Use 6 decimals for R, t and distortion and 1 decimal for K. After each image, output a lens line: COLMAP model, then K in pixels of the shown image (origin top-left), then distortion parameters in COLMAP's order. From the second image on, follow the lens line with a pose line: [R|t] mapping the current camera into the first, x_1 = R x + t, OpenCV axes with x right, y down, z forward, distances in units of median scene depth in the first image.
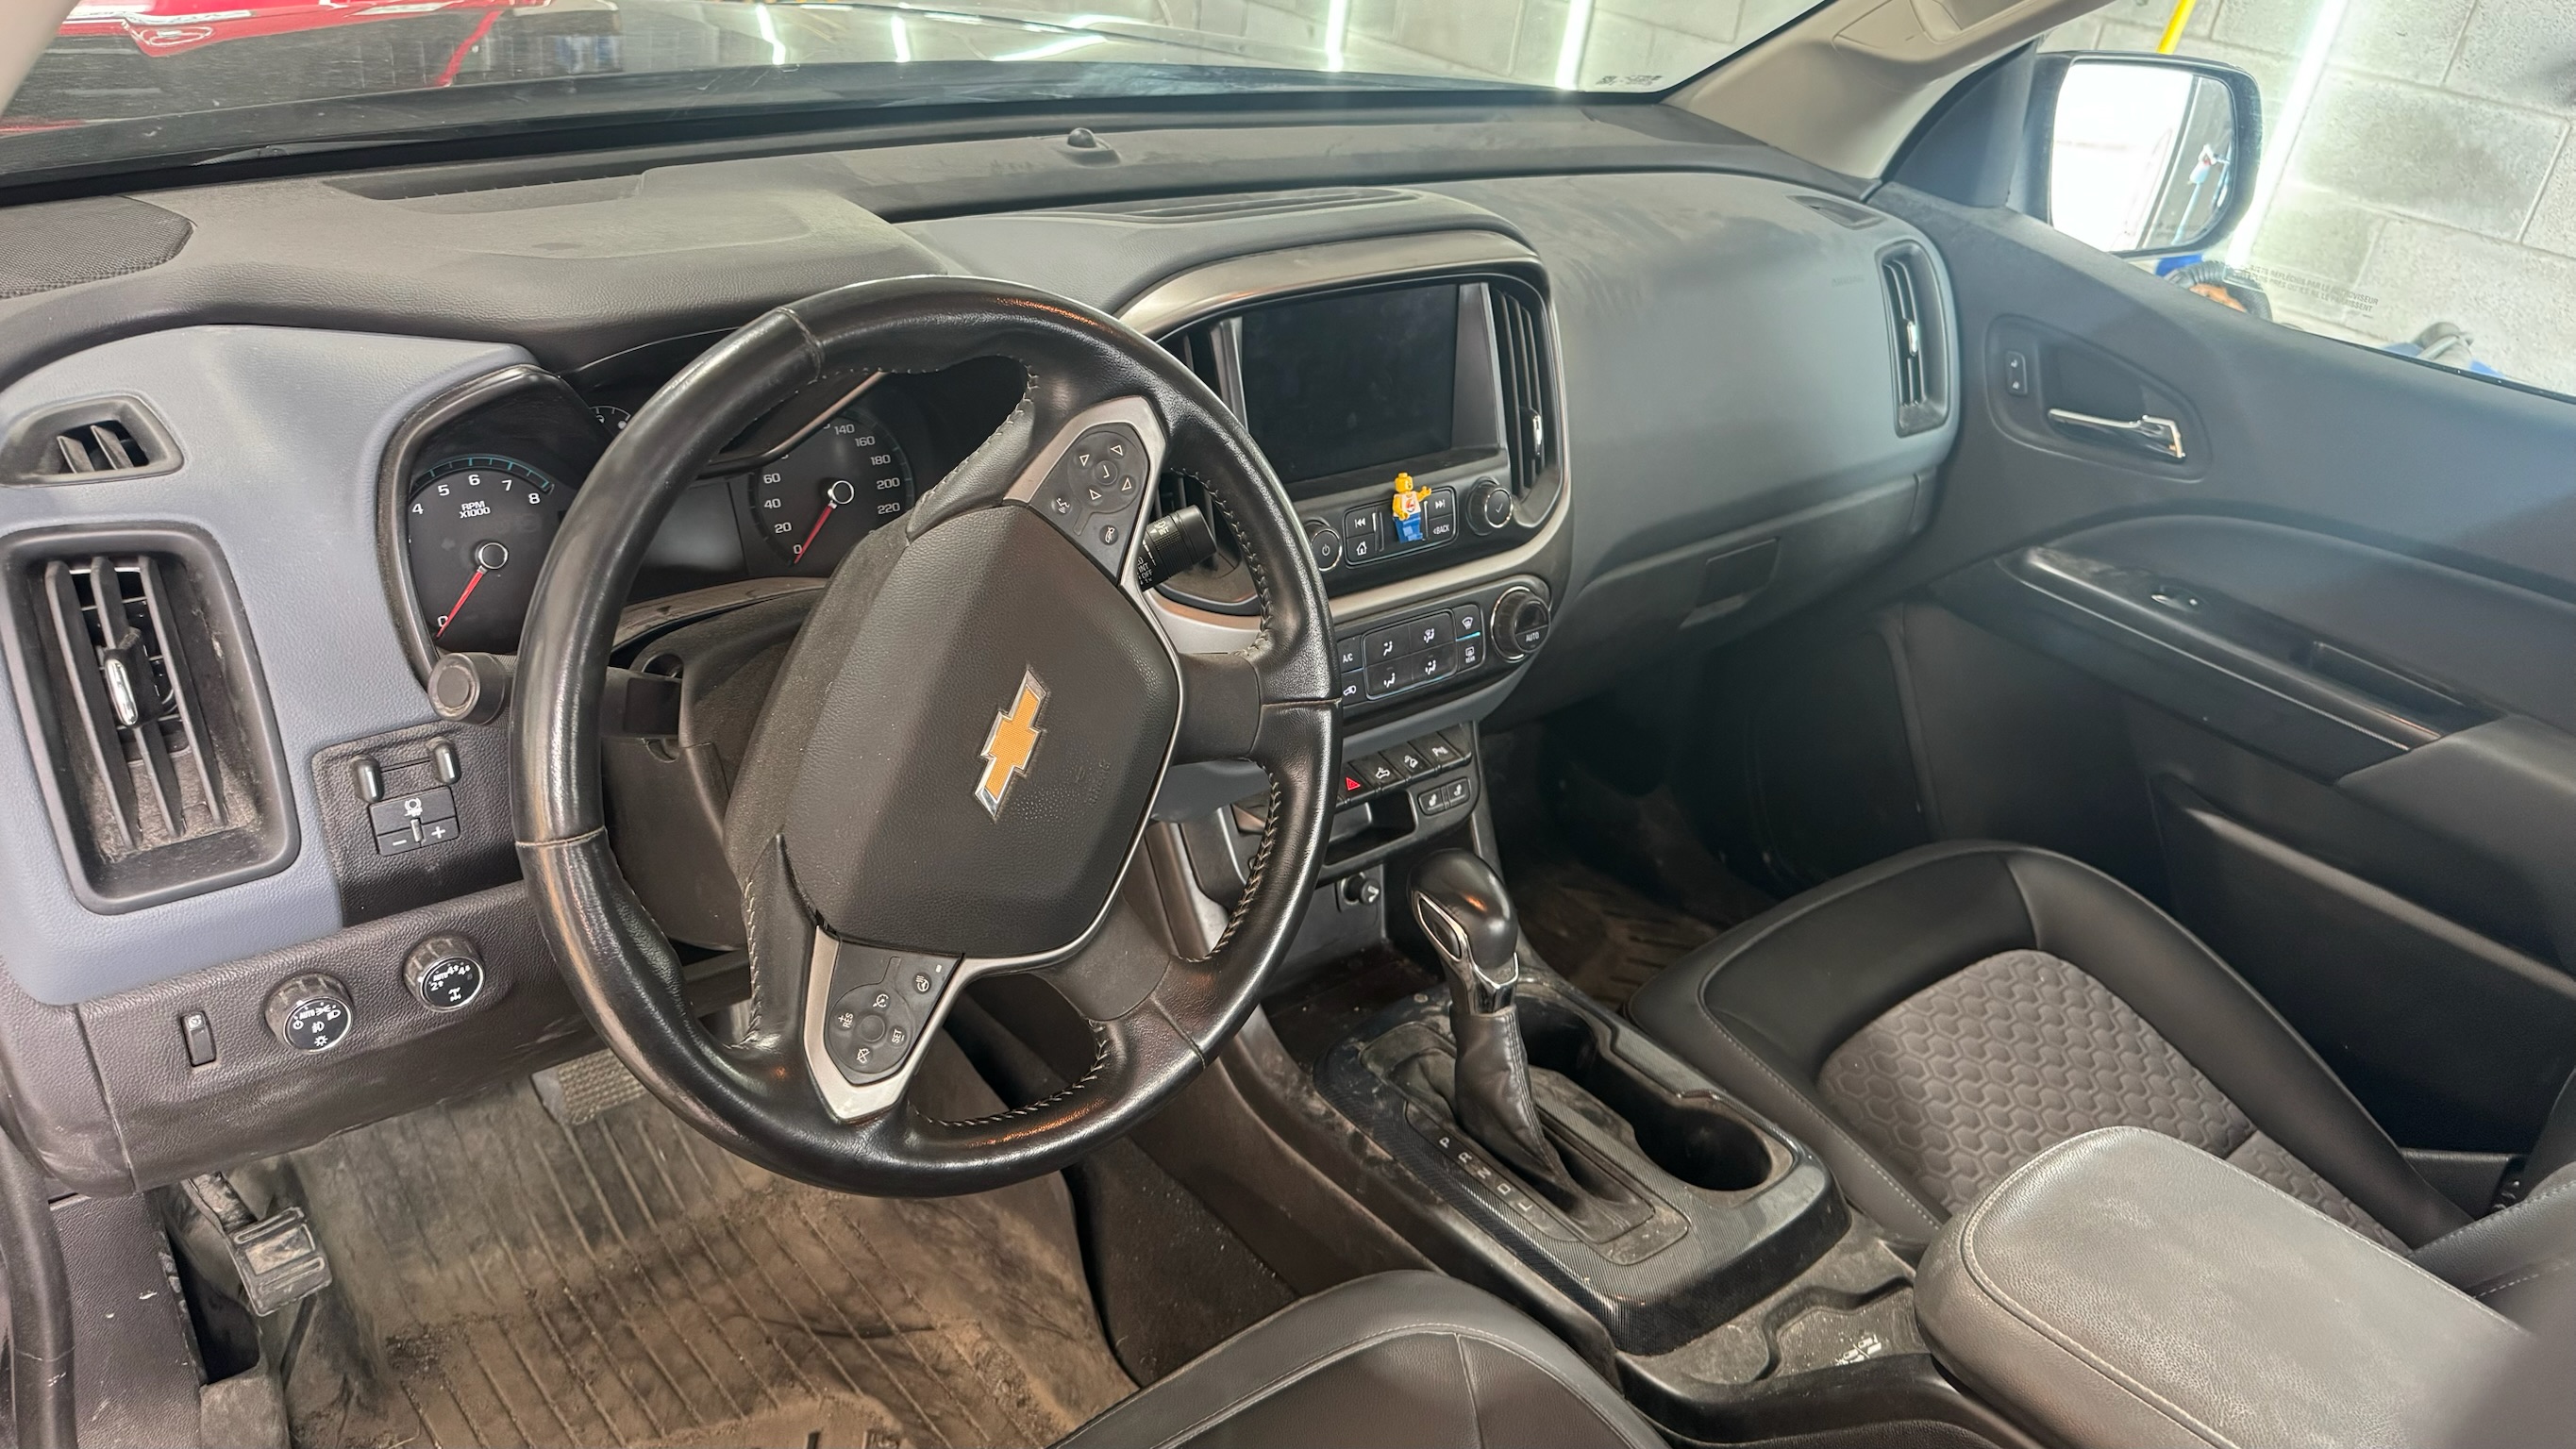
lens RADIAL K [[1820.5, 0, 1297.0], [0, 1820.5, 733.9], [0, 0, 1]] dist [0.060005, -0.090862]
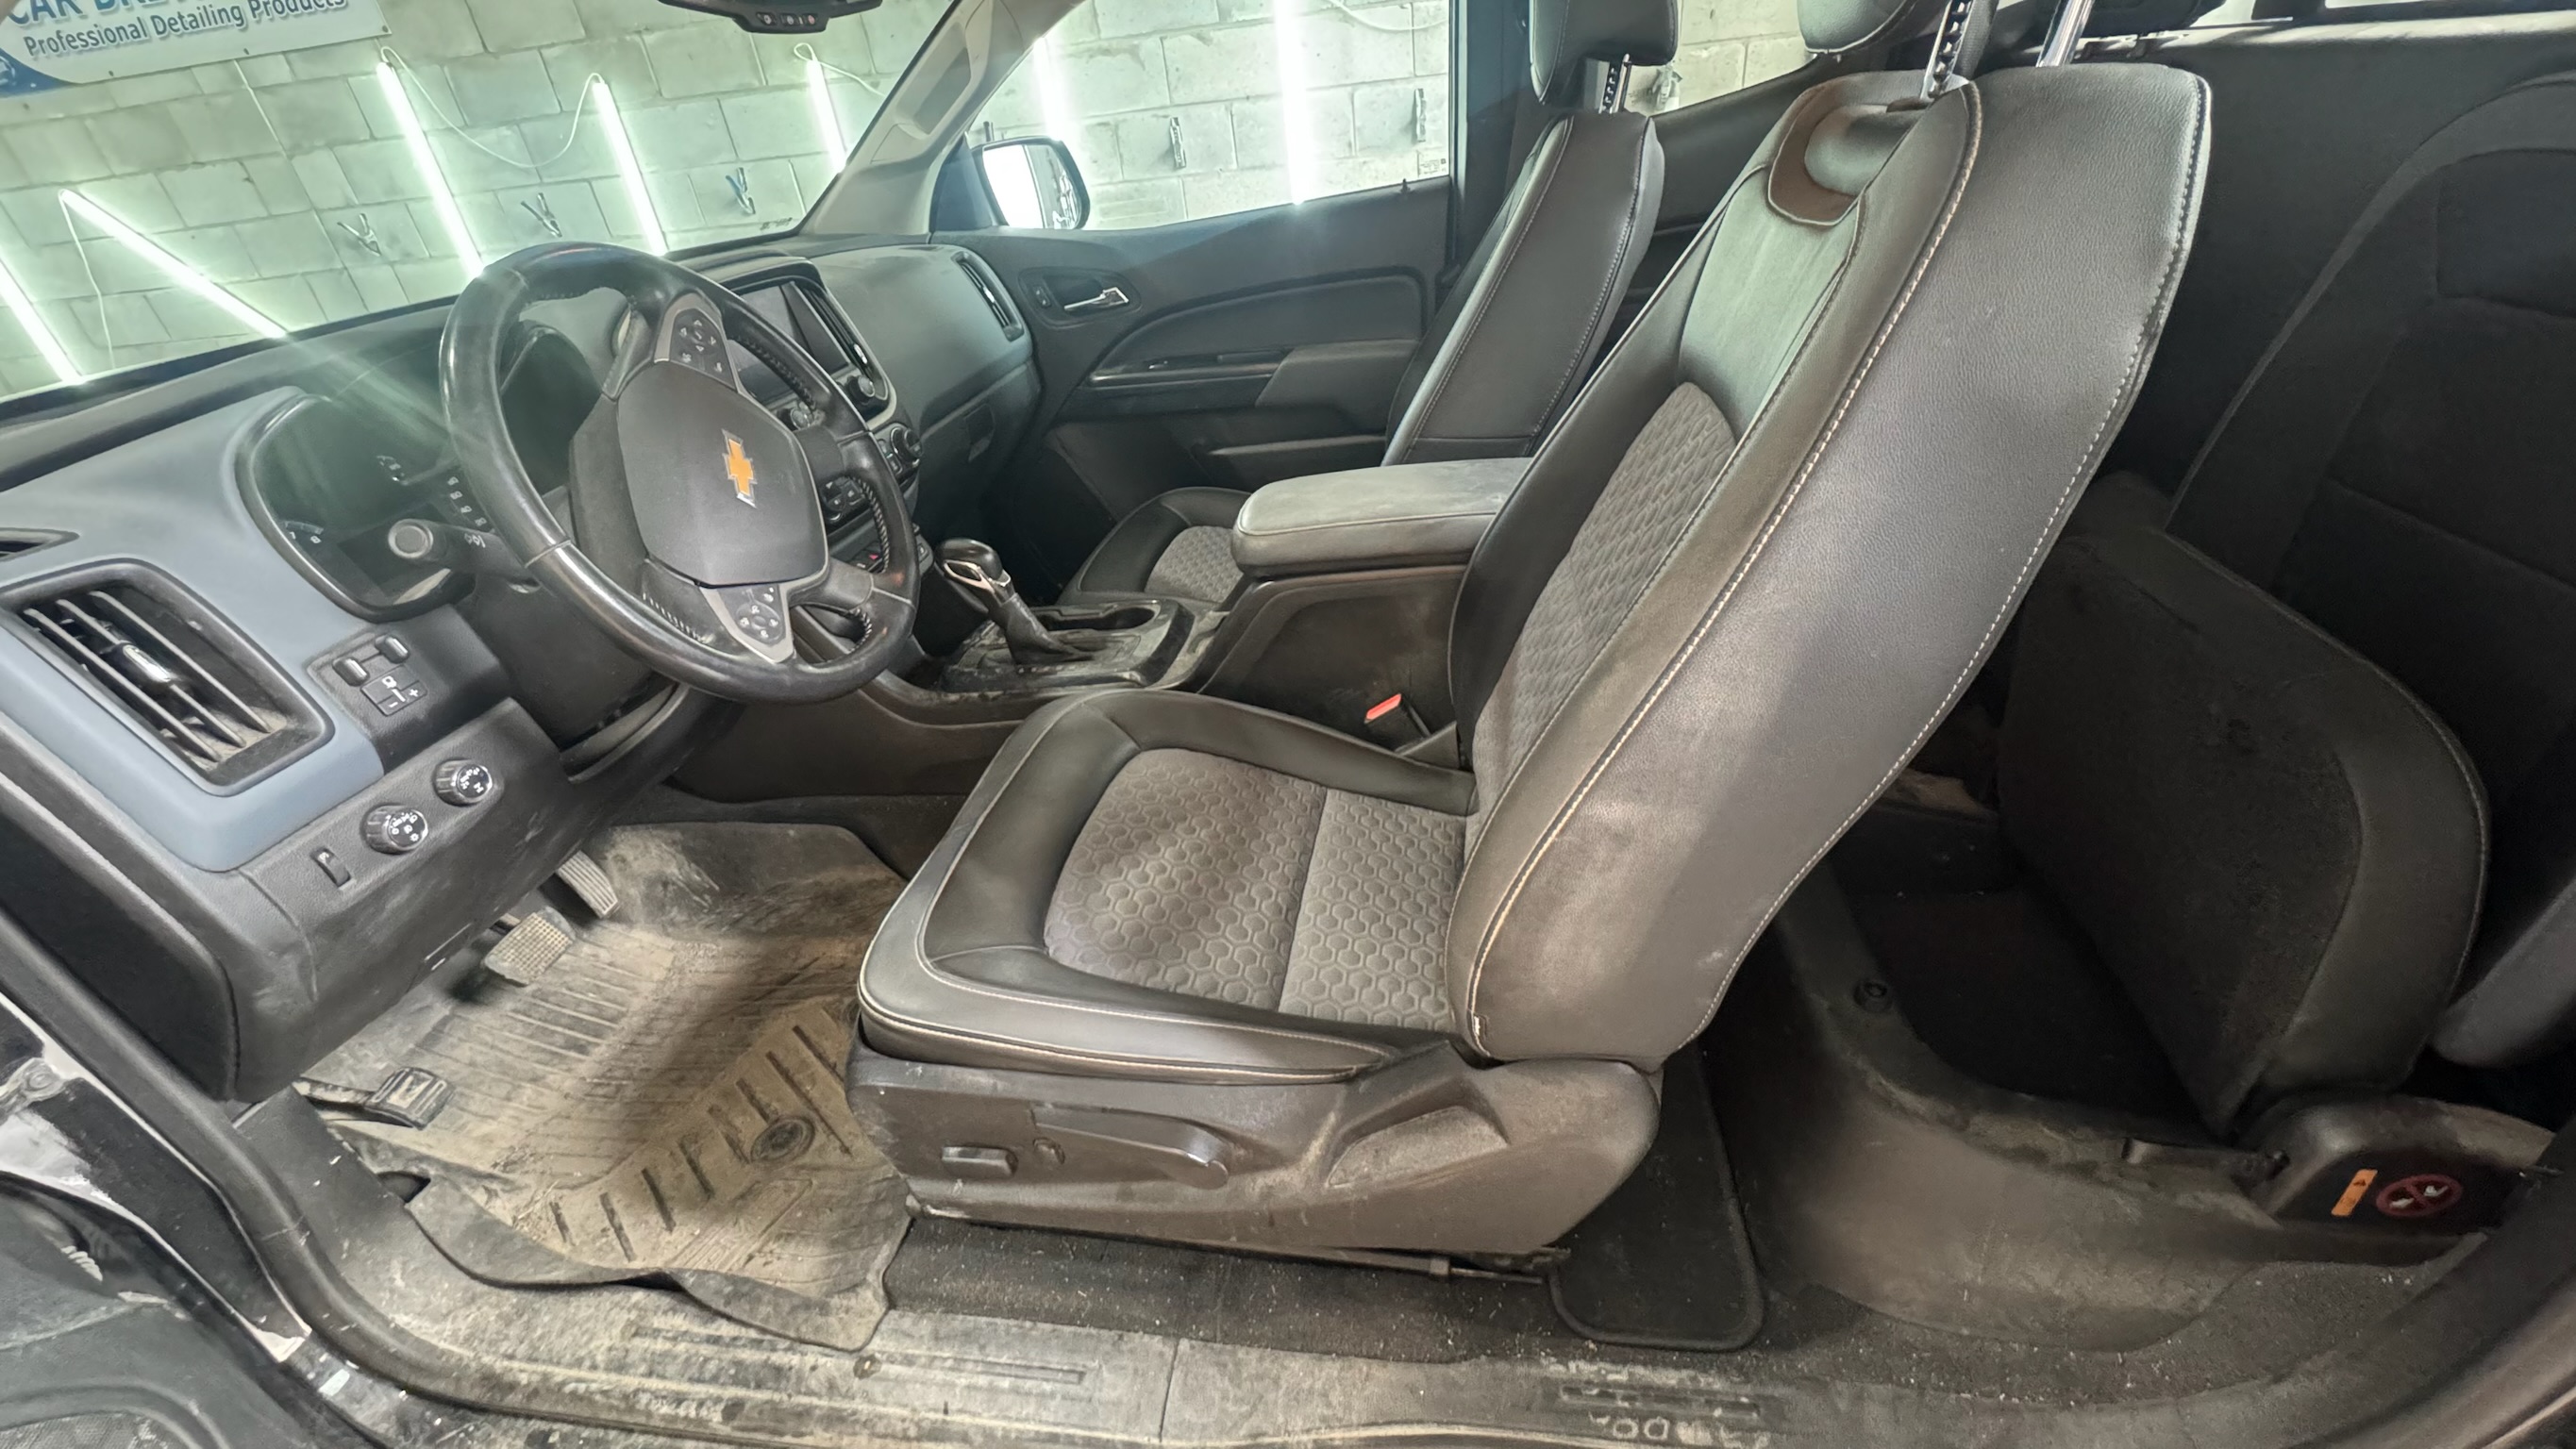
lens RADIAL K [[1015.7, 0, 1287.5], [0, 1015.7, 726.9], [0, 0, 1]] dist [-0.000065, -0.003284]
pose [[0.730498, -0.504757, 0.459992, -0.270882], [0.488493, 0.856913, 0.164545, 0.254037], [-0.477228, 0.104503, 0.872543, -0.121173]]
